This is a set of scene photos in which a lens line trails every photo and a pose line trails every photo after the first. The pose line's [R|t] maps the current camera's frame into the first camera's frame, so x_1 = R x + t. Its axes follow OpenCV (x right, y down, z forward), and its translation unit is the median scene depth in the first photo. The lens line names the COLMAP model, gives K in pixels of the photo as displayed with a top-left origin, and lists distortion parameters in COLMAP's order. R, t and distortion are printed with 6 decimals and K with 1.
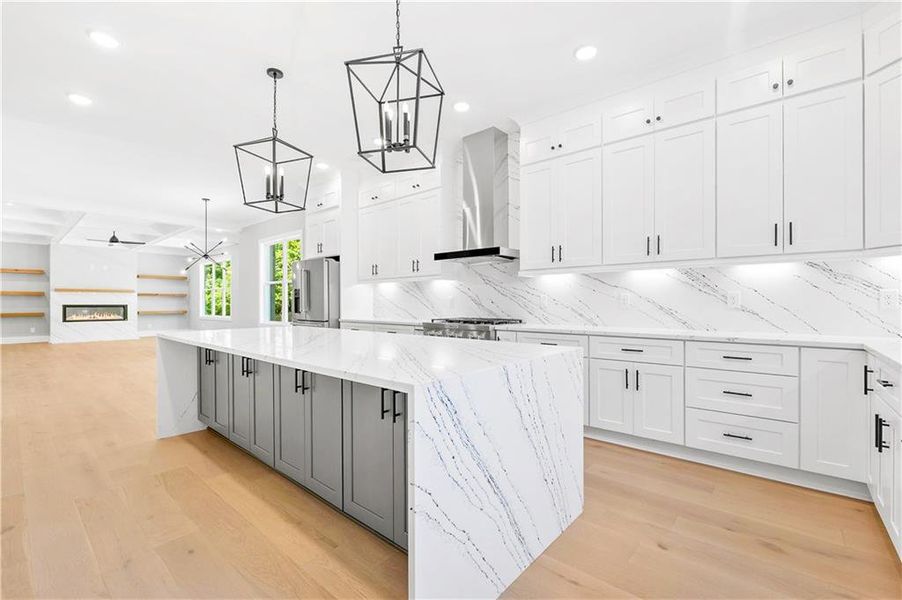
lens RADIAL K [[394.3, 0, 449.8], [0, 394.3, 307.5], [0, 0, 1]] dist [0.000242, -0.000067]
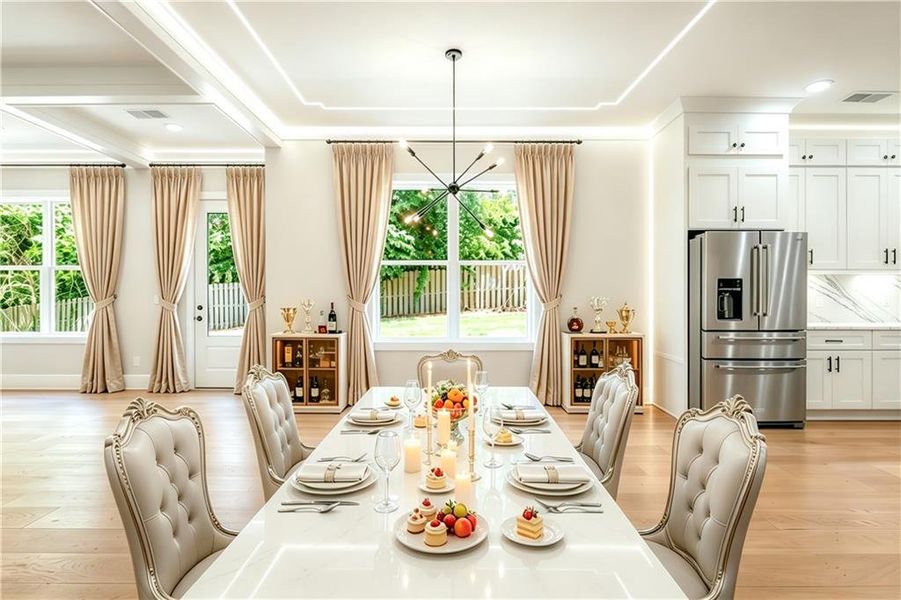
lens RADIAL K [[342.5, 0, 445.9], [0, 342.5, 307.0], [0, 0, 1]] dist [0.002754, 0.000141]
pose [[0.757000, -0.008579, 0.653358, -0.224073], [0.007396, 0.999962, 0.004560, -0.001858], [-0.653373, 0.001381, 0.757035, 0.191133]]
